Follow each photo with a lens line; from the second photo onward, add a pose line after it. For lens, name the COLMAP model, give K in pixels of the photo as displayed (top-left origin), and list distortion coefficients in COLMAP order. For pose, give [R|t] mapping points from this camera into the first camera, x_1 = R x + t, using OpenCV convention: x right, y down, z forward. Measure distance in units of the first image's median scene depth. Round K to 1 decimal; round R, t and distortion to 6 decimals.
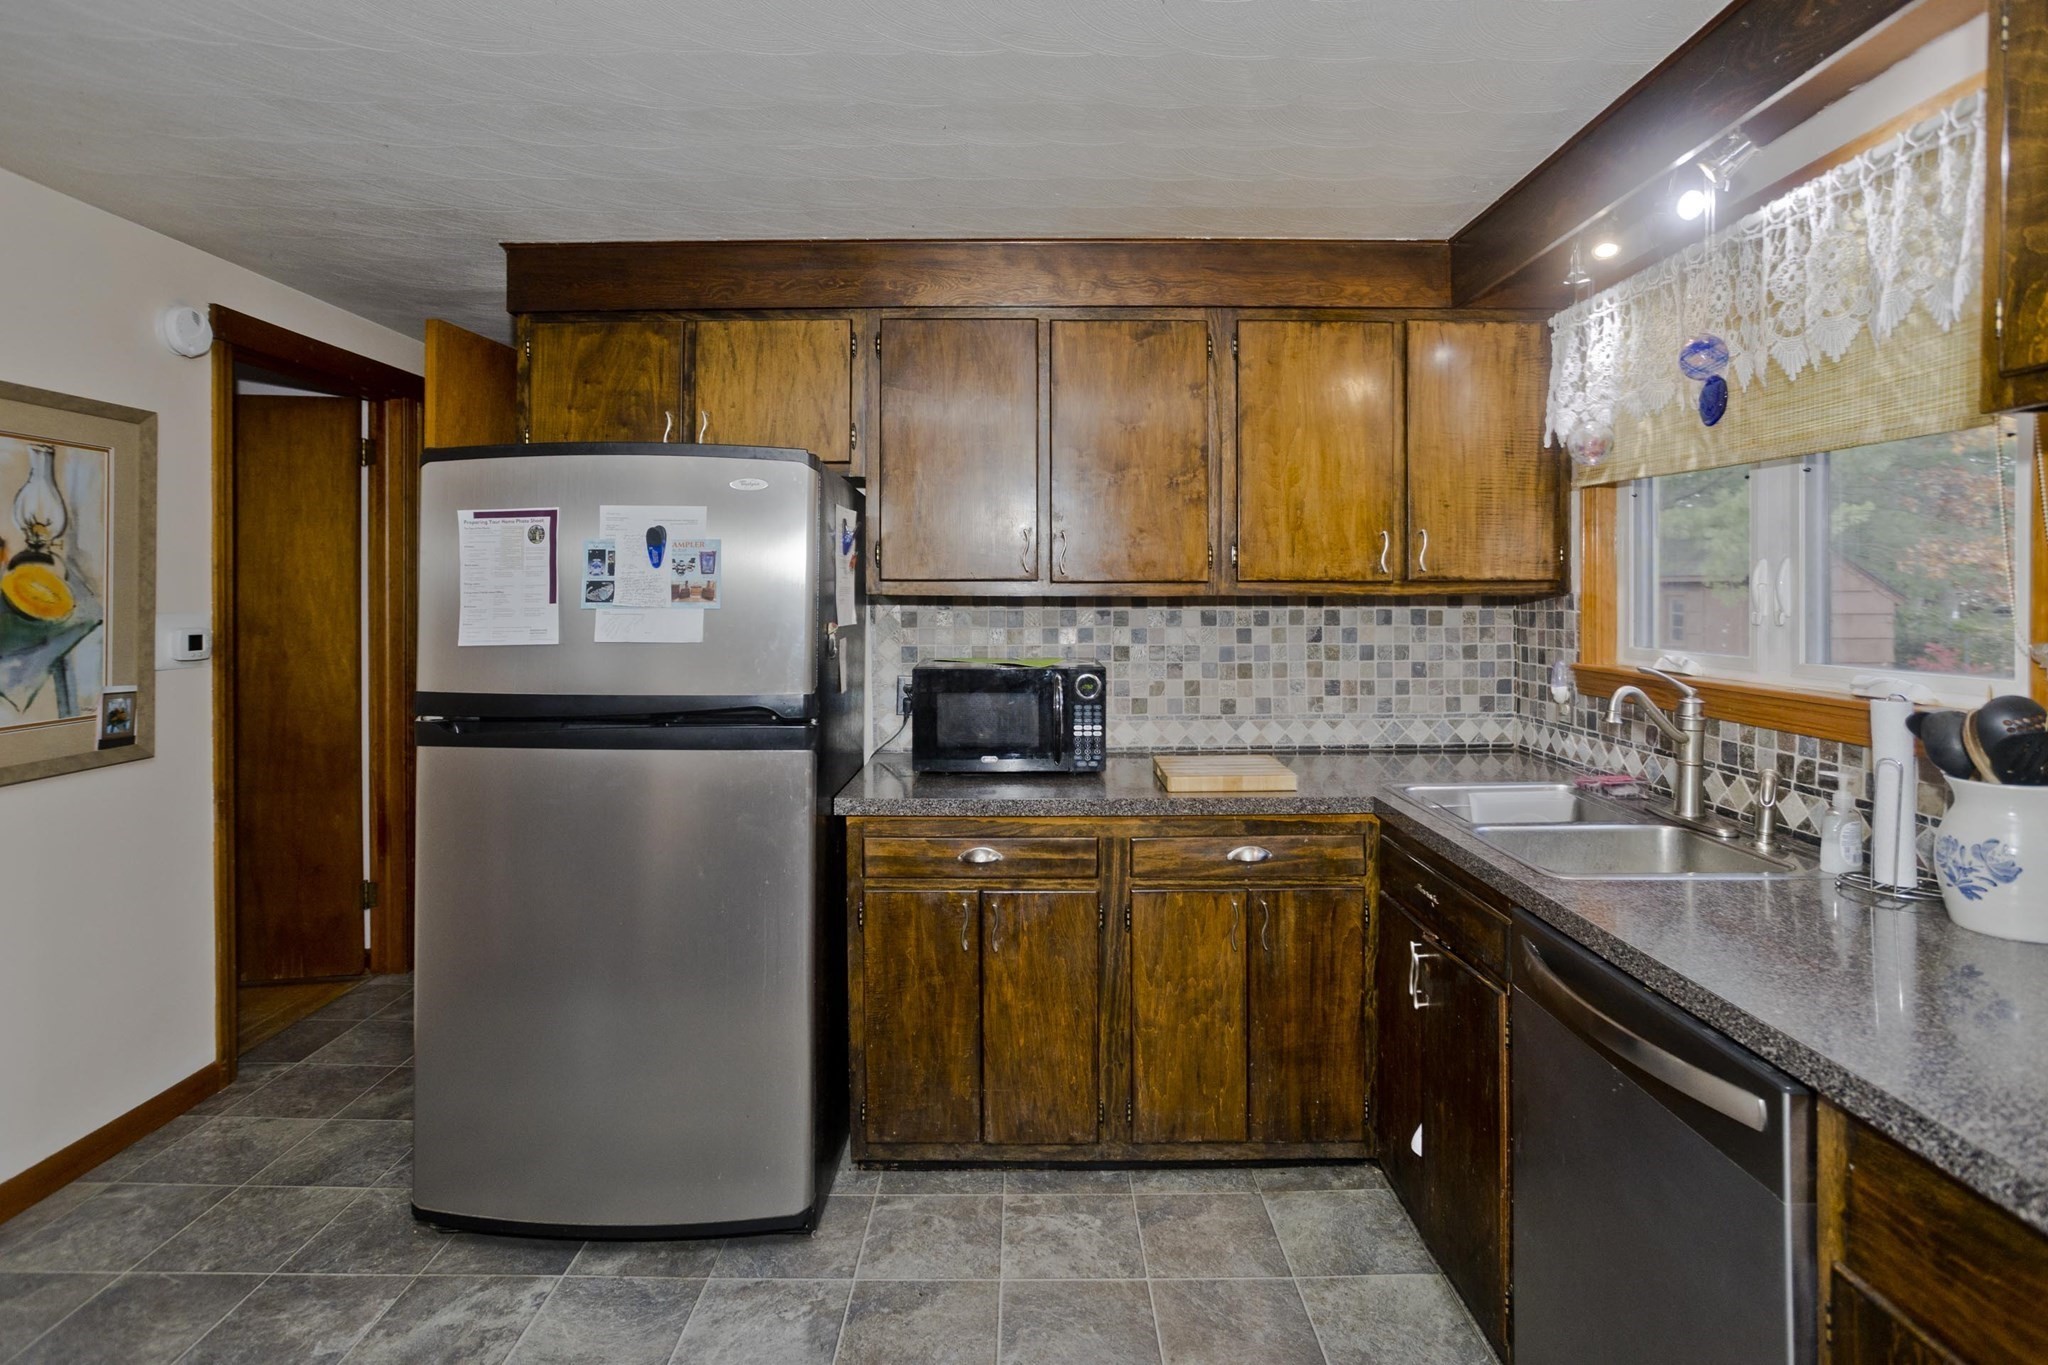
lens RADIAL K [[1017.7, 0, 1057.9], [0, 1017.7, 600.6], [0, 0, 1]] dist [-0.037562, 0.023733]
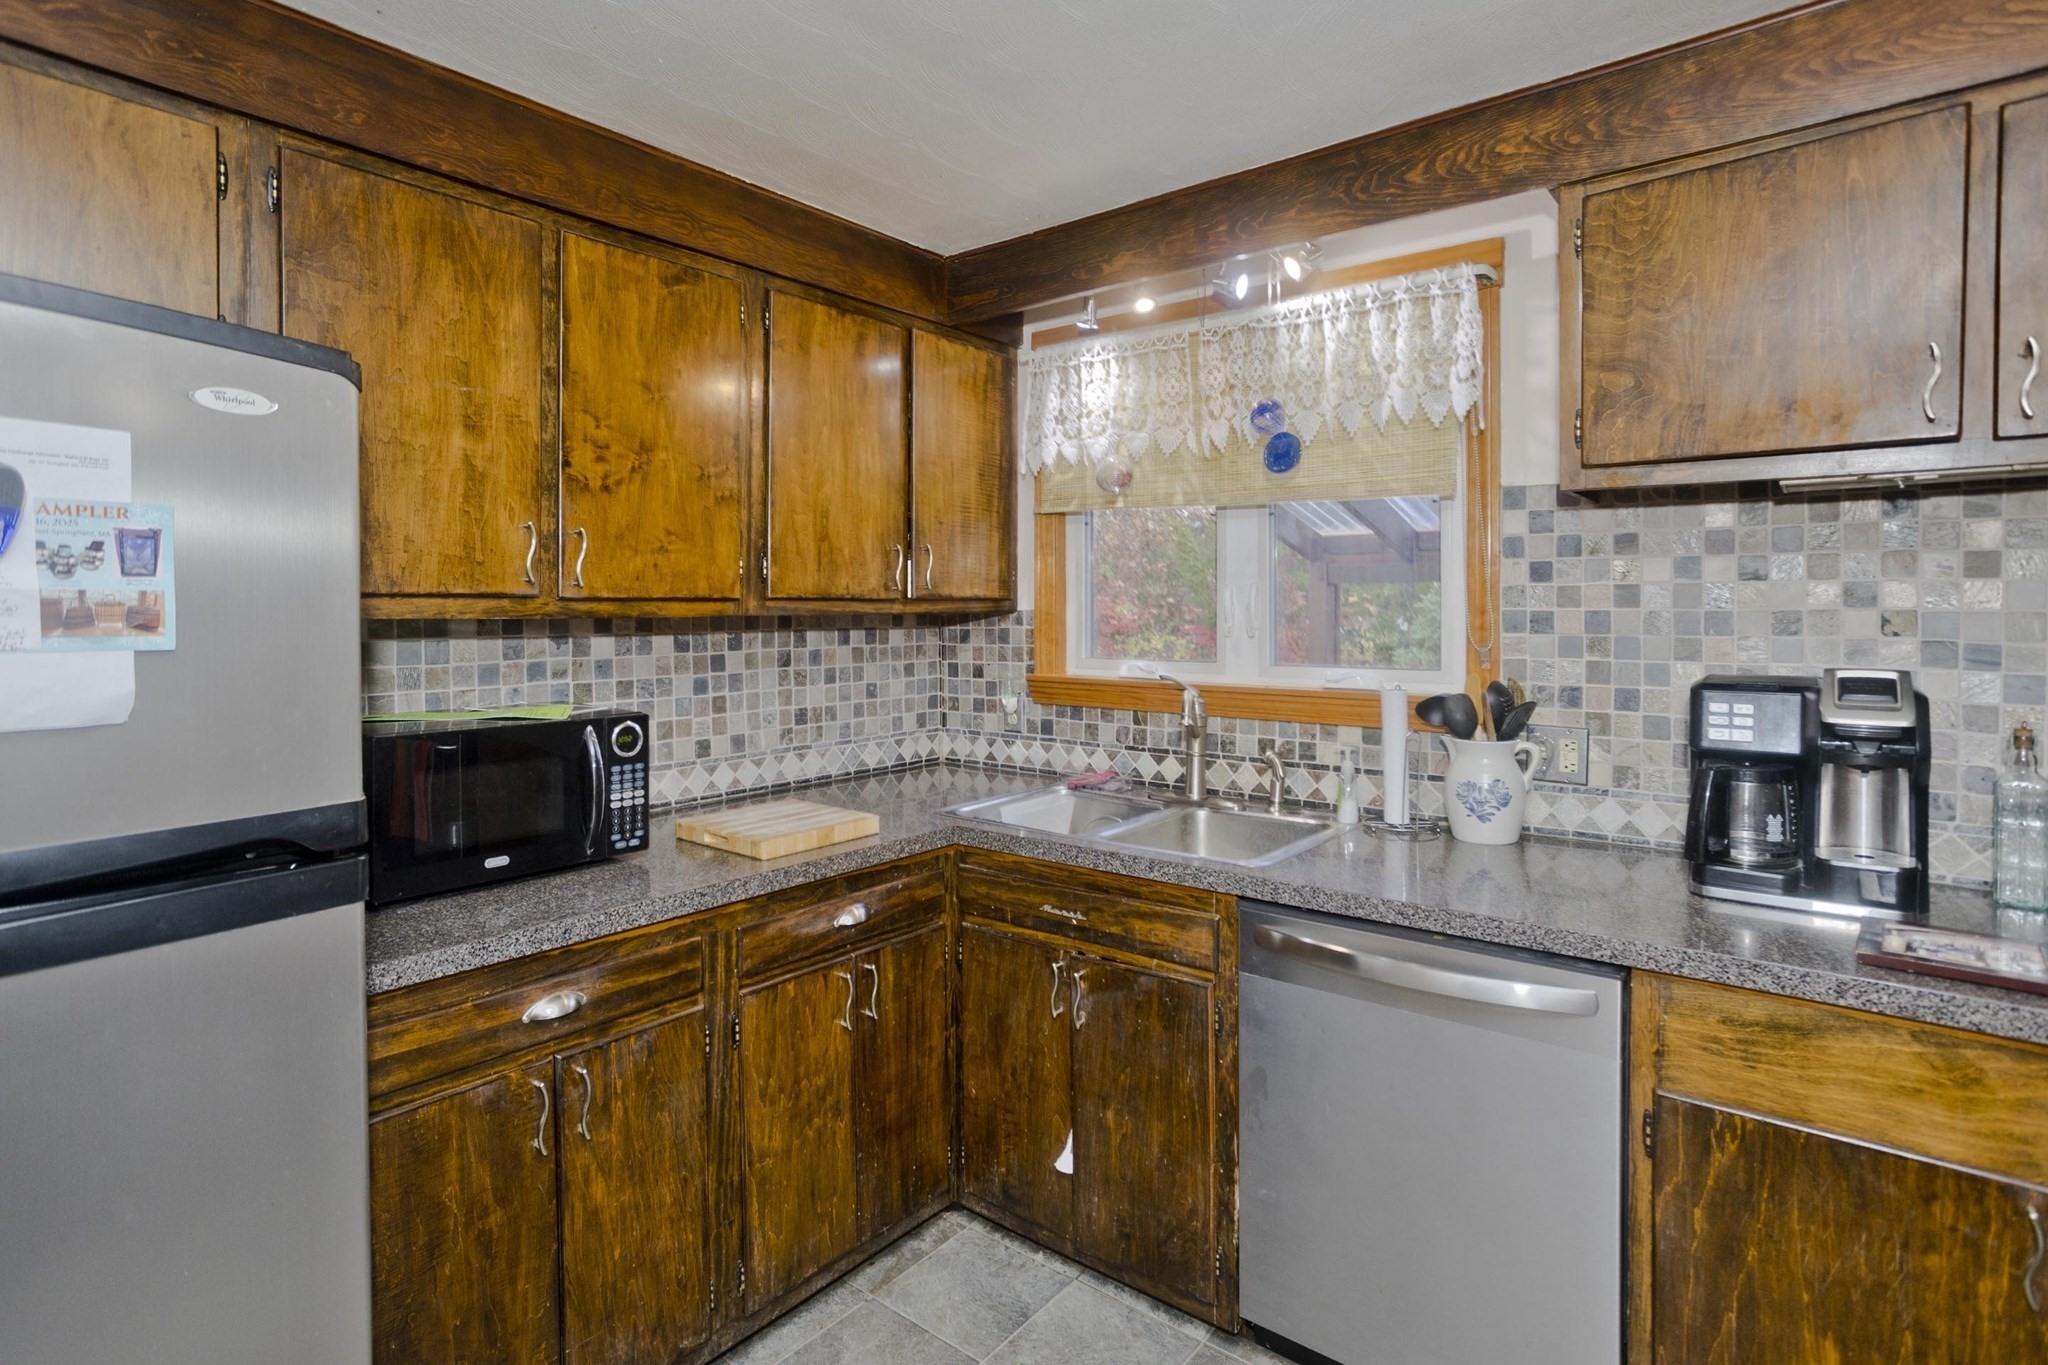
lens RADIAL K [[1017.7, 0, 1089.5], [0, 1017.7, 623.6], [0, 0, 1]] dist [-0.037562, 0.023733]
pose [[0.652529, -0.012516, 0.757661, -0.311947], [0.008696, 0.999921, 0.009028, -0.003537], [-0.757714, 0.000698, 0.652586, 0.269521]]
